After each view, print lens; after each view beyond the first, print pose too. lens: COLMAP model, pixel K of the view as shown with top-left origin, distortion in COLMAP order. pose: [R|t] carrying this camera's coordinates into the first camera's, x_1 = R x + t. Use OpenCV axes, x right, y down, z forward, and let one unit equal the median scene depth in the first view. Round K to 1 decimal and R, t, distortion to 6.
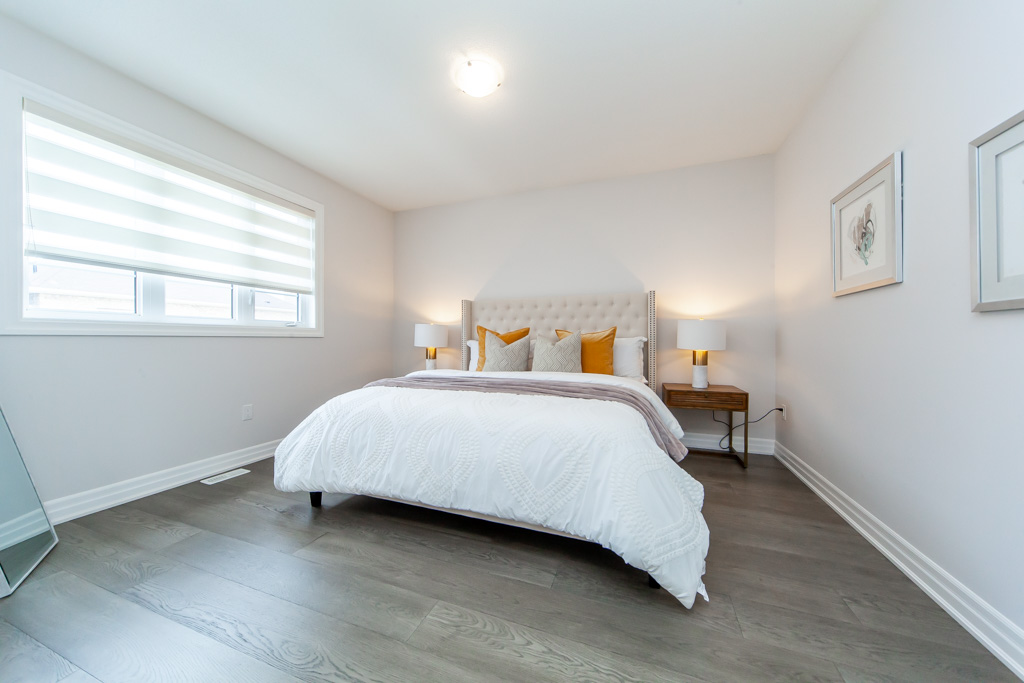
lens RADIAL K [[353.5, 0, 512.0], [0, 353.5, 341.5], [0, 0, 1]] dist [0.003334, 0.000082]
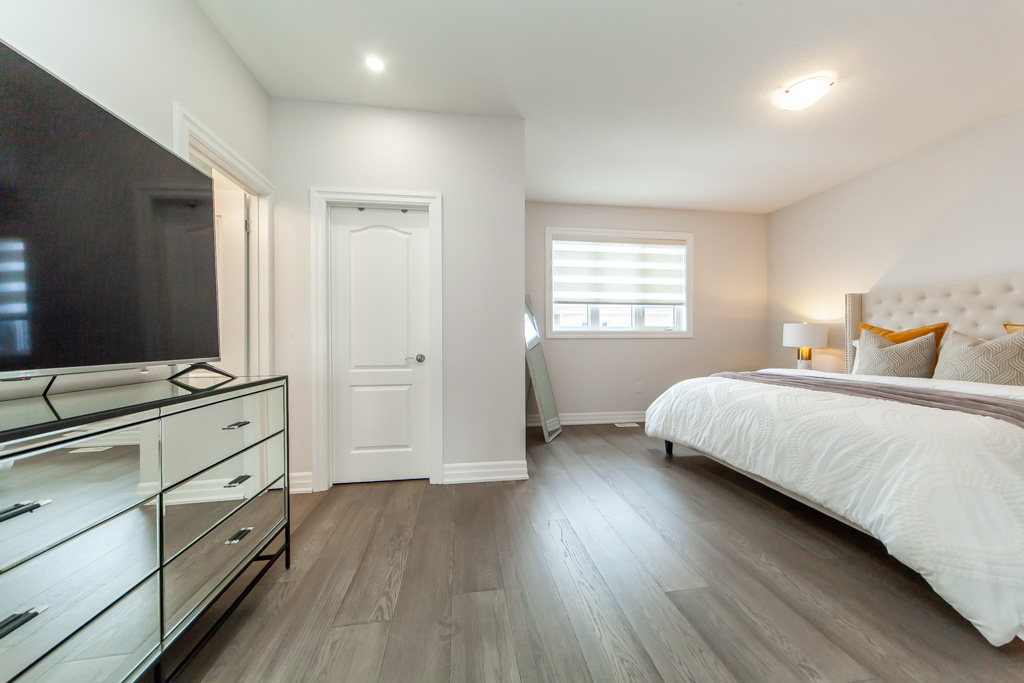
lens RADIAL K [[350.7, 0, 510.3], [0, 350.7, 339.7], [0, 0, 1]] dist [0.001210, 0.000018]
pose [[0.481444, -0.005078, -0.876462, 0.377646], [0.001343, 0.999986, -0.005056, -0.000834], [0.876476, 0.001258, 0.481444, -0.259711]]
